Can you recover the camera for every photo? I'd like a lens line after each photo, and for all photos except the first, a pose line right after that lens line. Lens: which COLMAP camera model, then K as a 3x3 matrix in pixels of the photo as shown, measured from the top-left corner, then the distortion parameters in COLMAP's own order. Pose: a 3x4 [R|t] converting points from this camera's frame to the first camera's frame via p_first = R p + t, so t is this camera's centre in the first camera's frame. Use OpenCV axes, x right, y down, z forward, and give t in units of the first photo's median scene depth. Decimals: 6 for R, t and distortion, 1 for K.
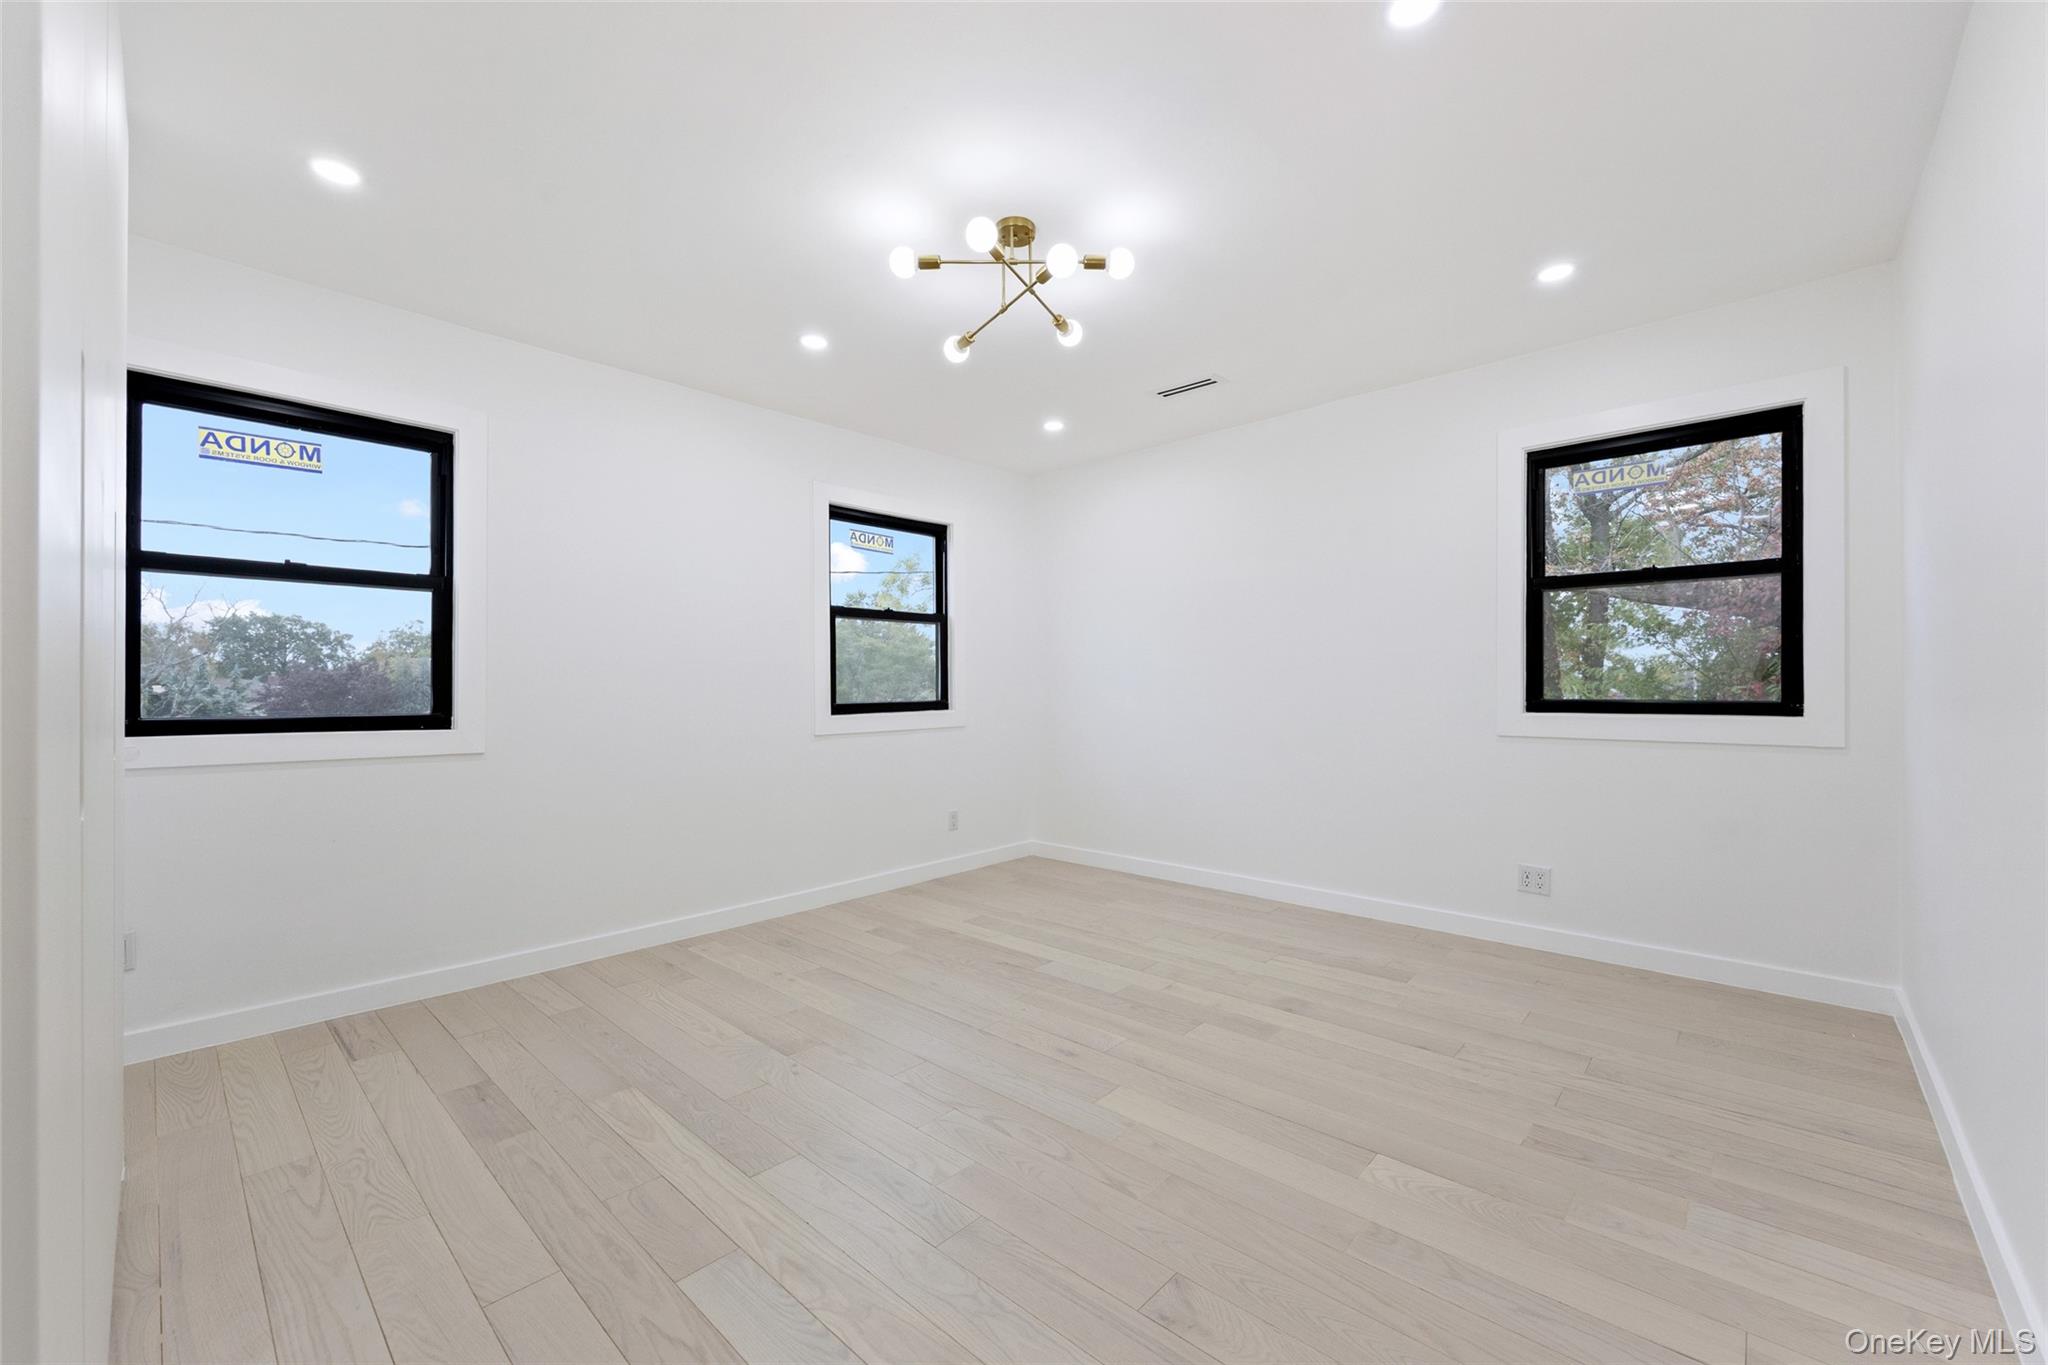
lens RADIAL K [[807.8, 0, 1018.5], [0, 807.8, 673.9], [0, 0, 1]] dist [-0.000956, -0.000224]
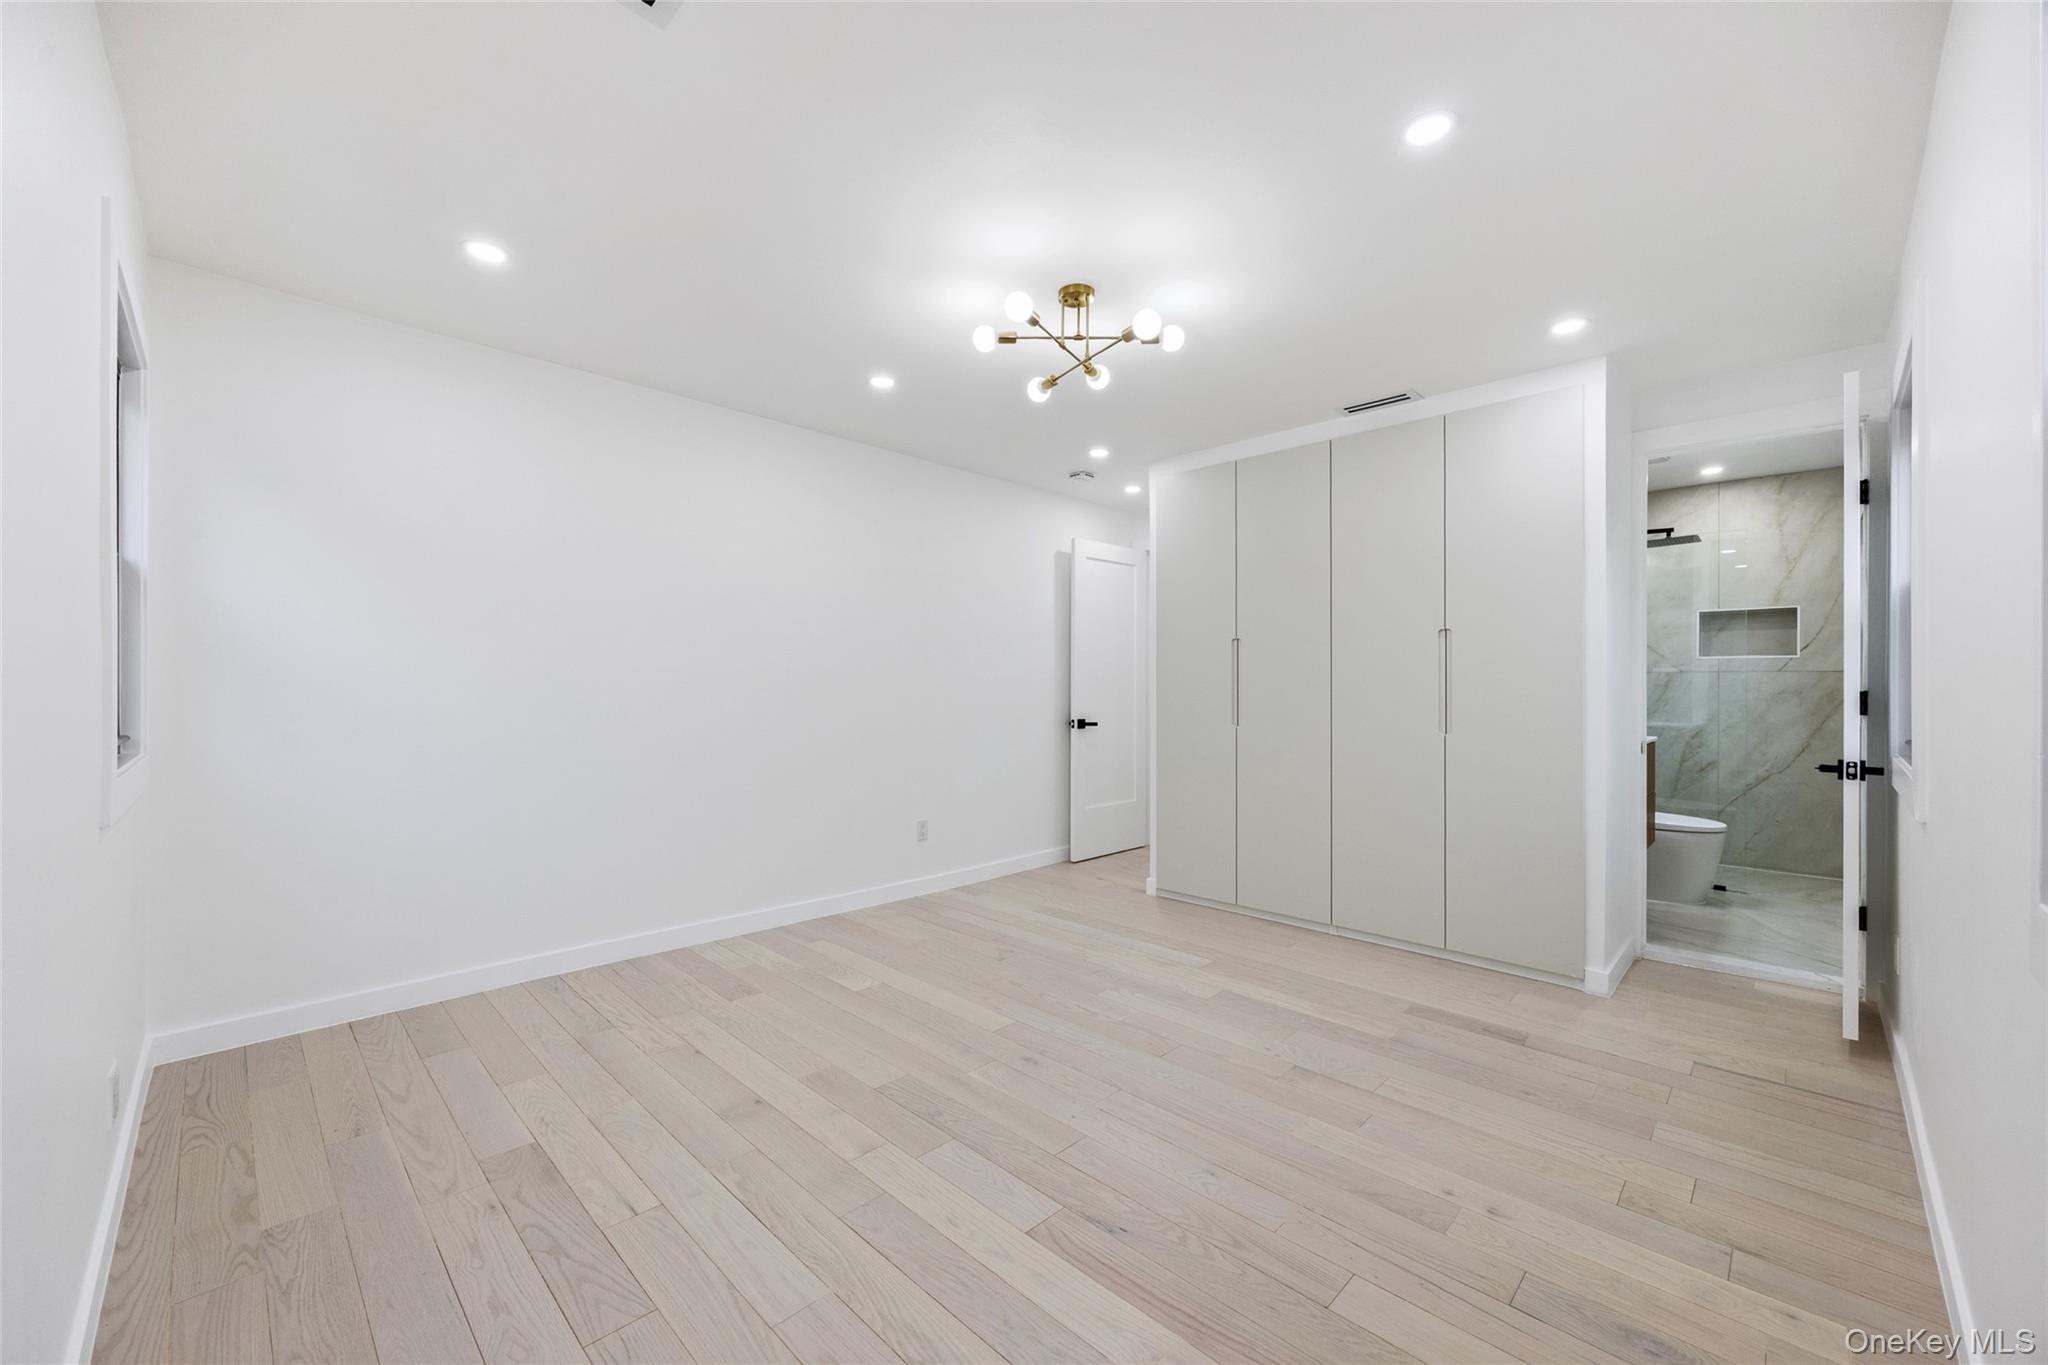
lens RADIAL K [[807.8, 0, 1018.5], [0, 807.8, 673.9], [0, 0, 1]] dist [-0.000956, -0.000224]
pose [[-0.999352, 0.002603, 0.035911, 0.033571], [0.001531, 0.999553, -0.029845, -0.006566], [-0.035972, -0.029771, -0.998909, 1.903655]]
